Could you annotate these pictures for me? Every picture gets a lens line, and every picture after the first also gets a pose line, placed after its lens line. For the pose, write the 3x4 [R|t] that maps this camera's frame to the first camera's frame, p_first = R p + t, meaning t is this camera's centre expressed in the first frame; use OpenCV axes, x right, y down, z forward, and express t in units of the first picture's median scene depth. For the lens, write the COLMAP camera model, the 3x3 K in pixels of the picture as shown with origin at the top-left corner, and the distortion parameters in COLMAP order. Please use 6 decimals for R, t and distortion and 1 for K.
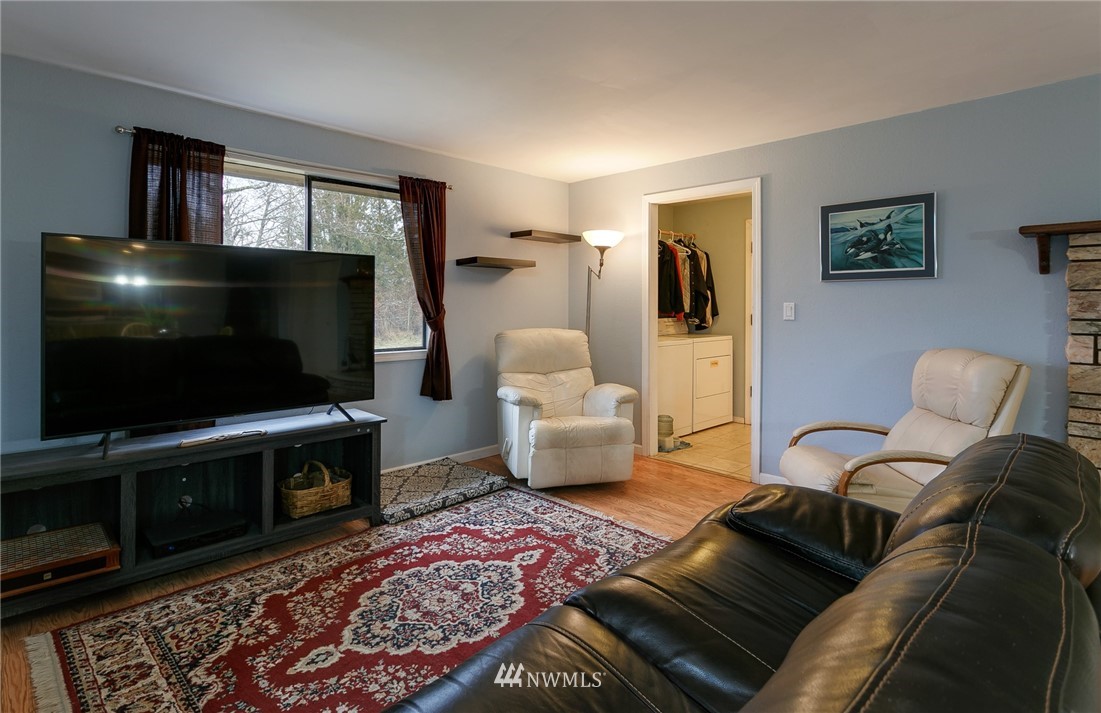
lens RADIAL K [[552.5, 0, 530.2], [0, 552.5, 299.3], [0, 0, 1]] dist [0.000115, 0.000192]
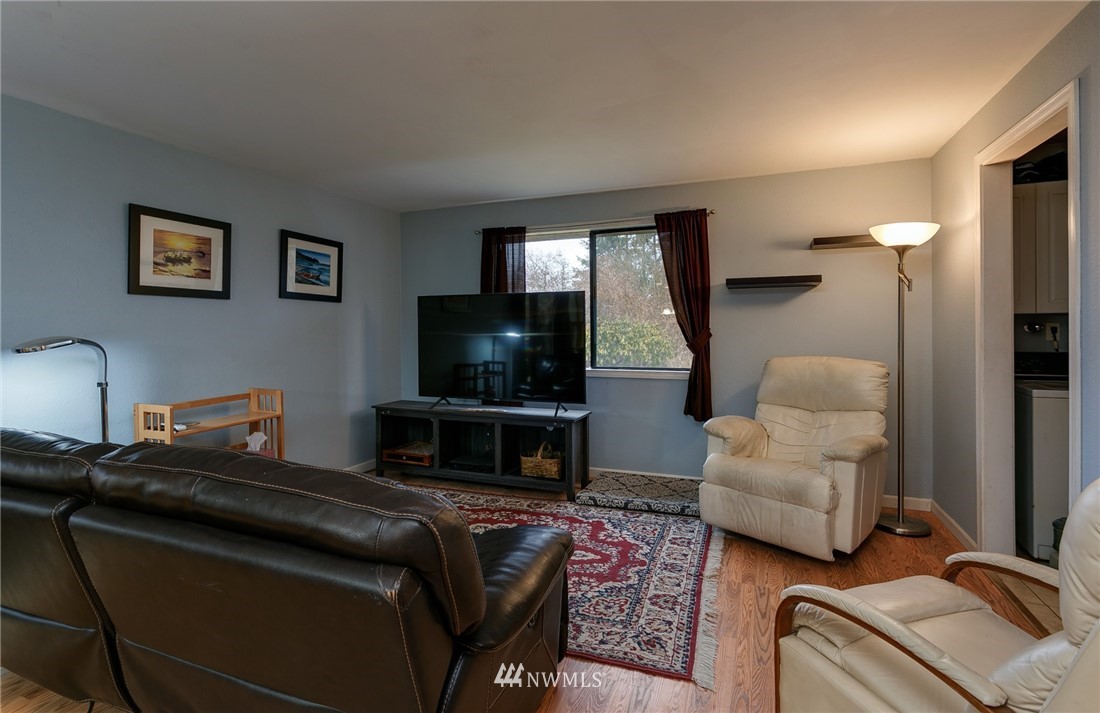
lens RADIAL K [[538.0, 0, 546.0], [0, 538.0, 329.4], [0, 0, 1]] dist [-0.001303, -0.000046]
pose [[0.420811, -0.003517, -0.907141, 0.841258], [0.013706, 0.999903, 0.002481, 0.005890], [0.907045, -0.013477, 0.420819, 0.428522]]
